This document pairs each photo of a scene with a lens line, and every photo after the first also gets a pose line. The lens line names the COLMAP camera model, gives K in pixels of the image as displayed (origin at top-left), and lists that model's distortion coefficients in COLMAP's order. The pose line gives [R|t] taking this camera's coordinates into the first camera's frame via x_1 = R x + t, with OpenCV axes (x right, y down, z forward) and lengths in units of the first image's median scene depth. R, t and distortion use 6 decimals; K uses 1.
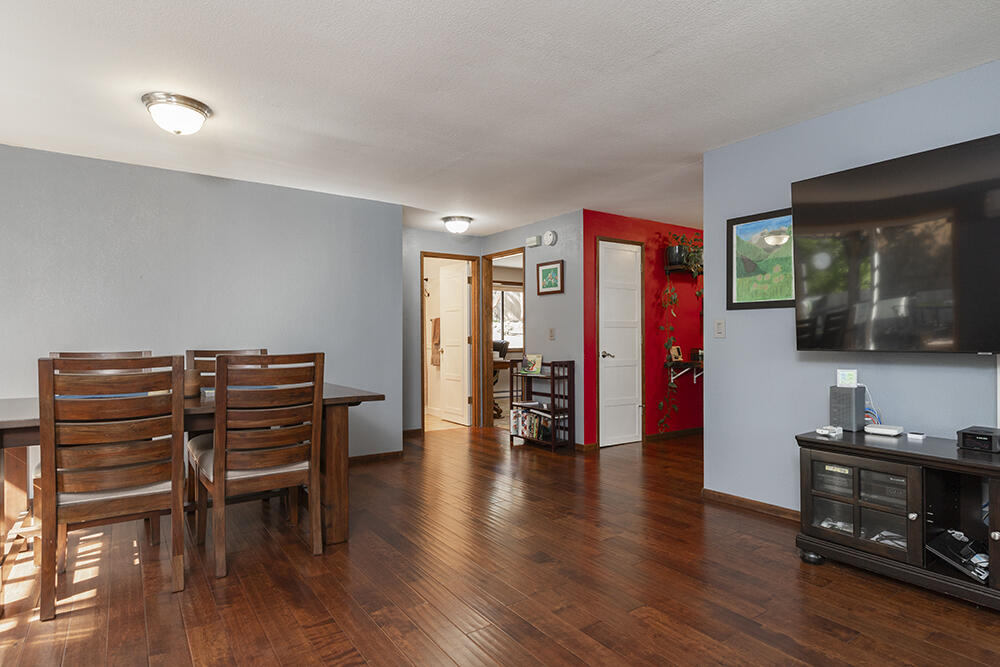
lens RADIAL K [[549.1, 0, 498.9], [0, 549.1, 341.0], [0, 0, 1]] dist [-0.002343, -0.000297]
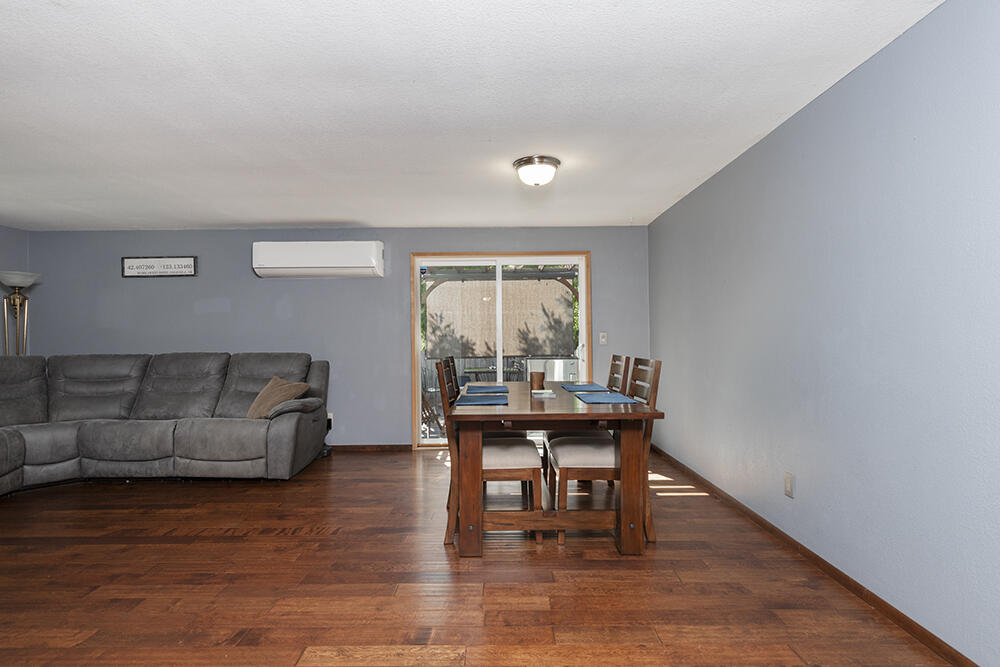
lens RADIAL K [[508.7, 0, 500.0], [0, 508.7, 333.5], [0, 0, 1]] dist [-0.001558, -0.000446]
pose [[-0.566077, -0.000713, -0.824352, 0.240721], [0.001466, 0.999997, -0.001872, -0.018063], [0.824351, -0.002268, -0.566074, 0.875889]]
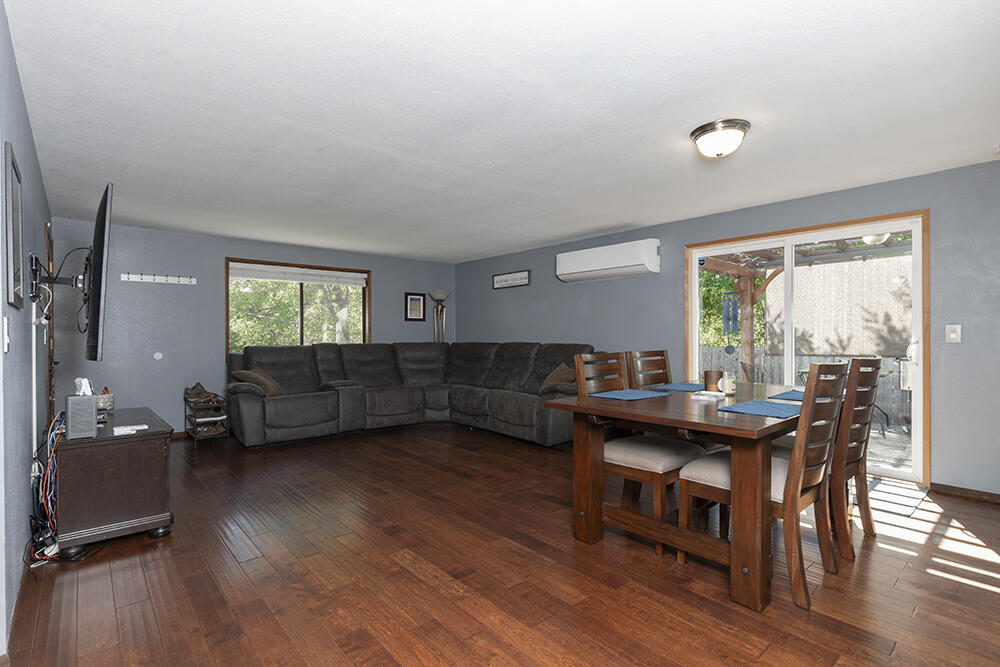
lens RADIAL K [[479.3, 0, 497.3], [0, 479.3, 336.4], [0, 0, 1]] dist [-0.000444, -0.000087]
pose [[-0.993440, 0.005897, -0.114205, -0.016030], [0.004412, 0.999902, 0.013251, -0.016512], [0.114272, 0.012660, -0.993369, 1.046626]]
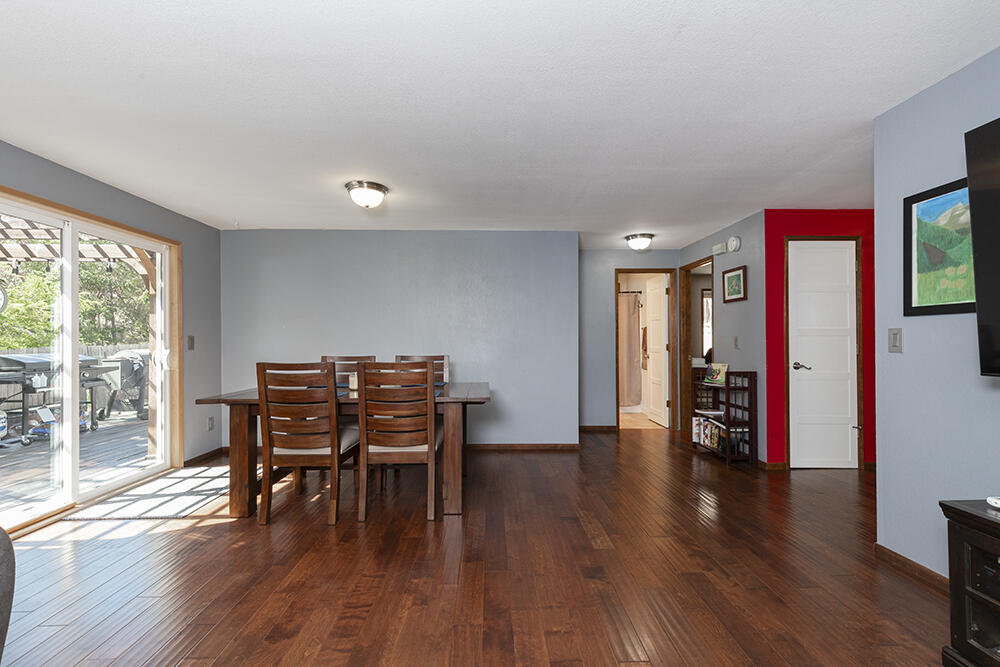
lens RADIAL K [[450.2, 0, 497.7], [0, 450.2, 336.6], [0, 0, 1]] dist [0.015689, -0.007093]
pose [[0.832294, -0.004303, -0.554318, 0.198596], [-0.003581, 0.999907, -0.013140, -0.011972], [0.554323, 0.012921, 0.832201, 0.108767]]
